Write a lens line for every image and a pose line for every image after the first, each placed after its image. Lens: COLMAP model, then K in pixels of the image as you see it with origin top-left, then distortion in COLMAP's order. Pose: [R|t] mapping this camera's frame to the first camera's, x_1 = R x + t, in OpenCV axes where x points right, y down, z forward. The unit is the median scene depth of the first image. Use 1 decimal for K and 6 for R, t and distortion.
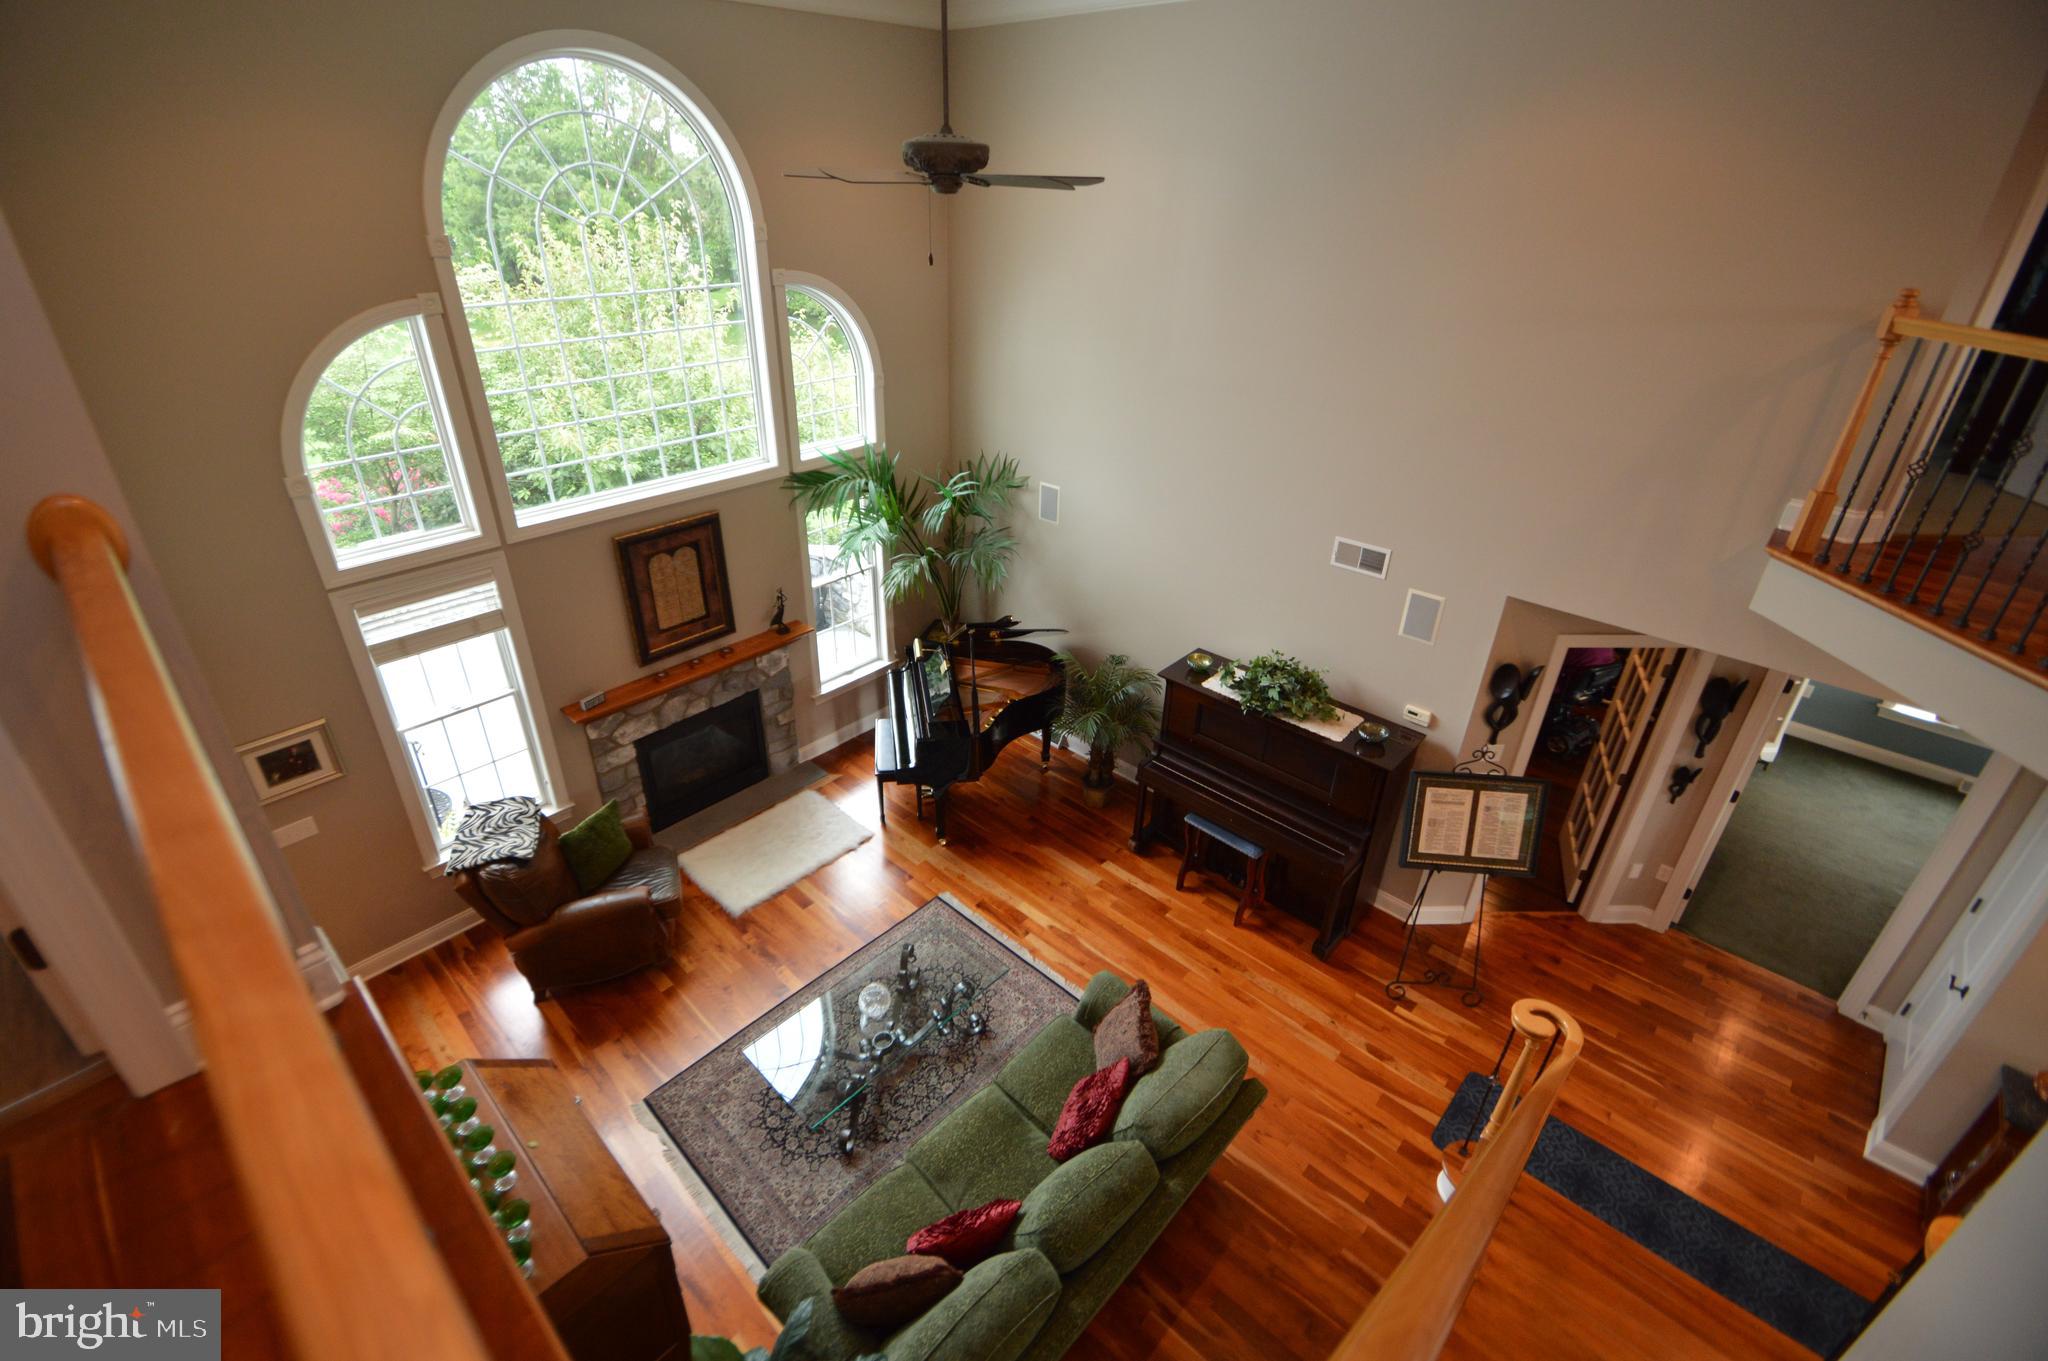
lens RADIAL K [[904.1, 0, 988.7], [0, 904.1, 650.3], [0, 0, 1]] dist [-0.001891, -0.000458]
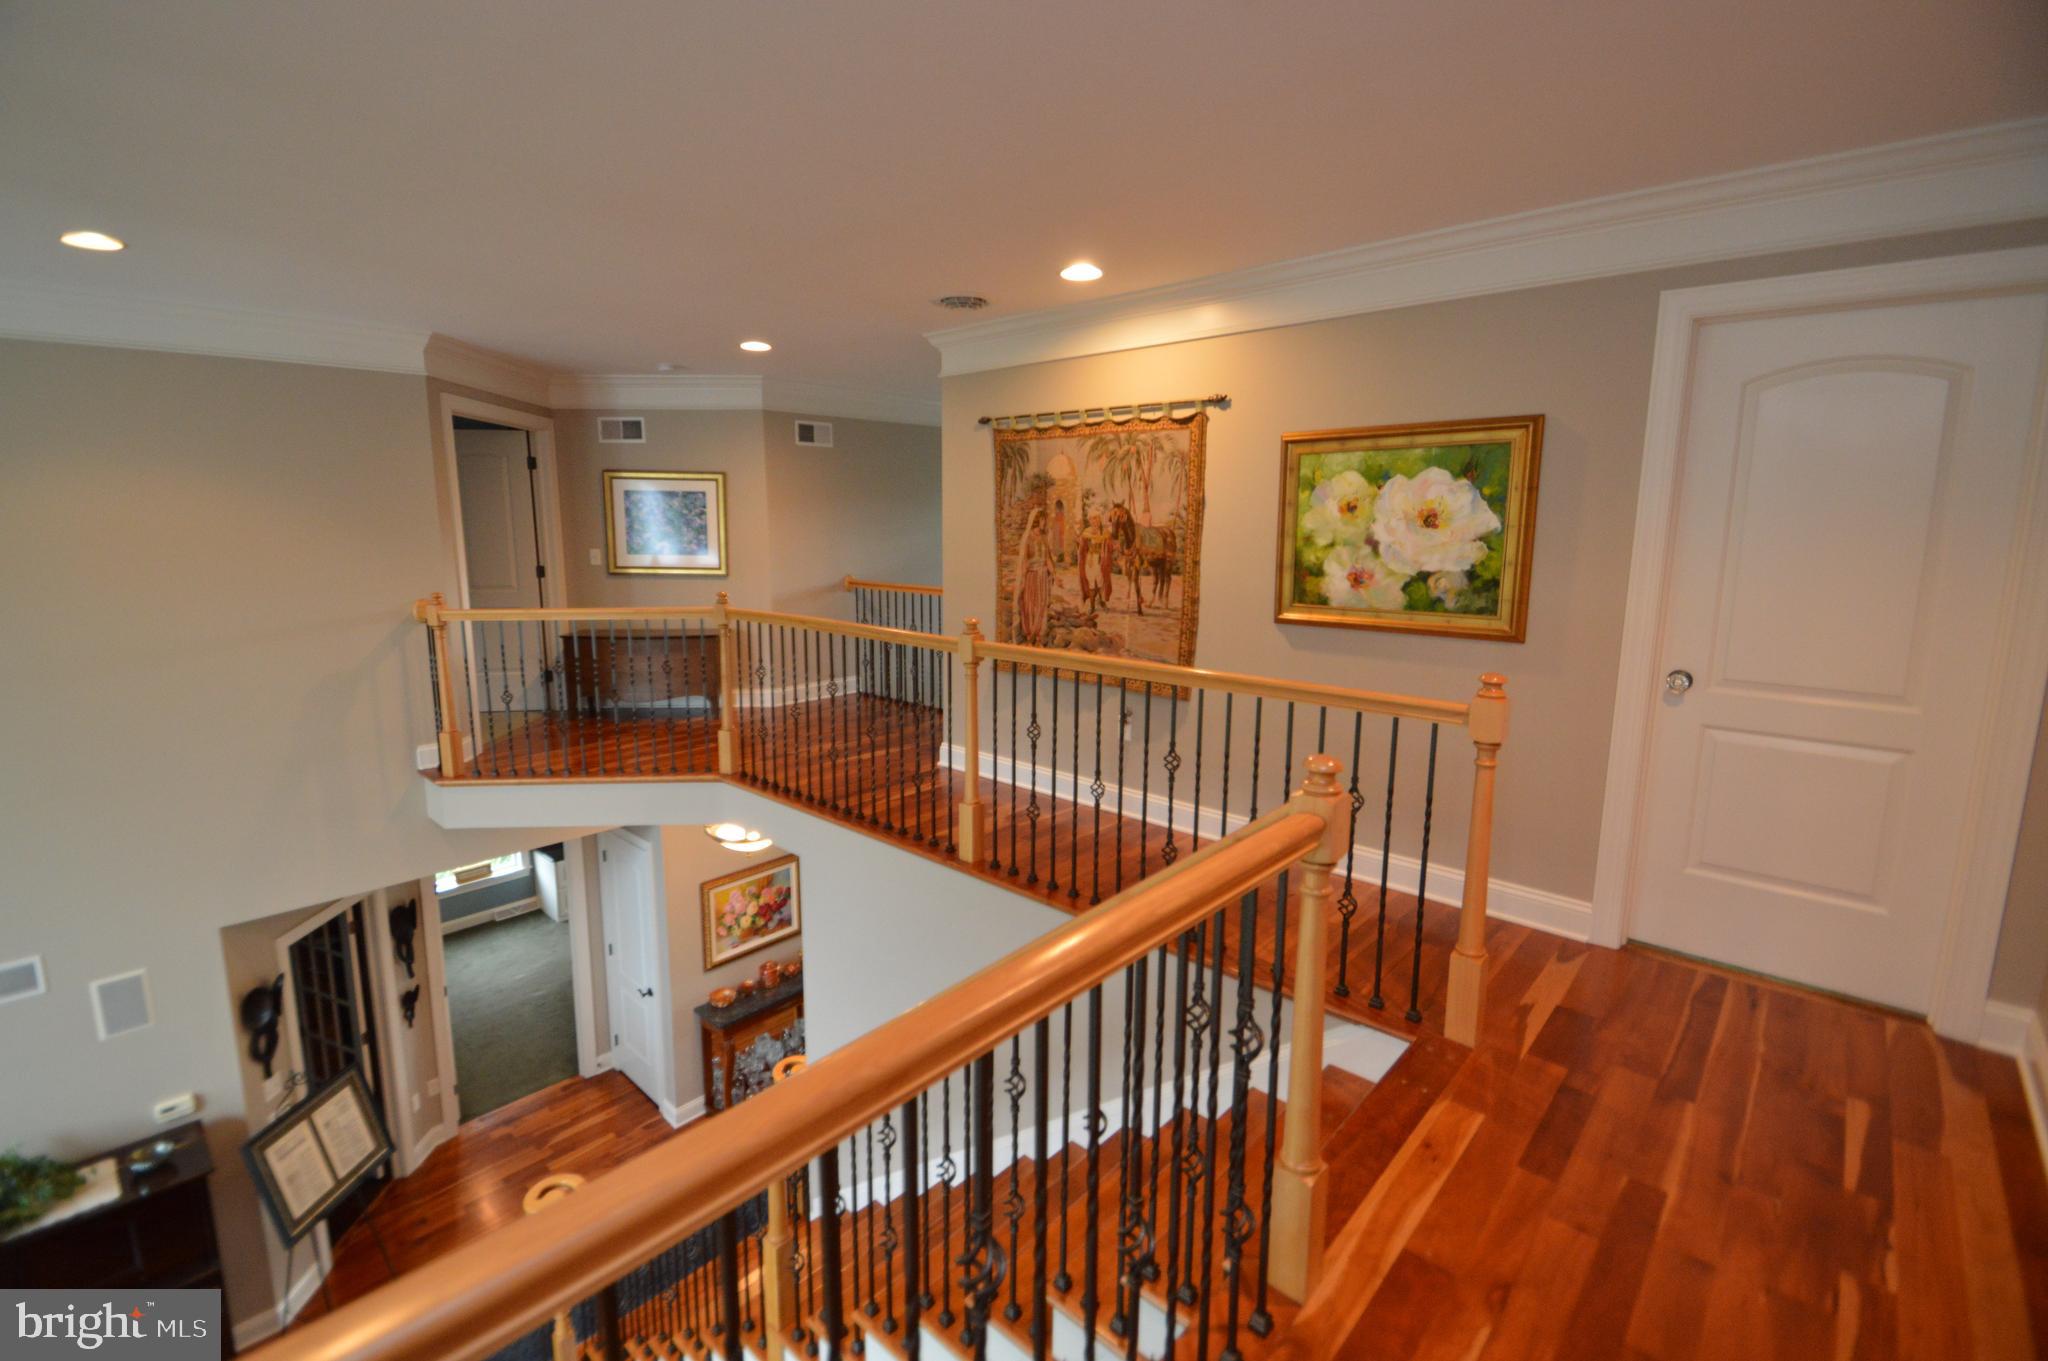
lens RADIAL K [[904.1, 0, 988.7], [0, 904.1, 650.3], [0, 0, 1]] dist [-0.001891, -0.000458]
pose [[0.007619, -0.162682, 0.986649, -0.282506], [0.467116, 0.872988, 0.140334, -0.065427], [-0.884163, 0.459811, 0.082643, 0.071469]]
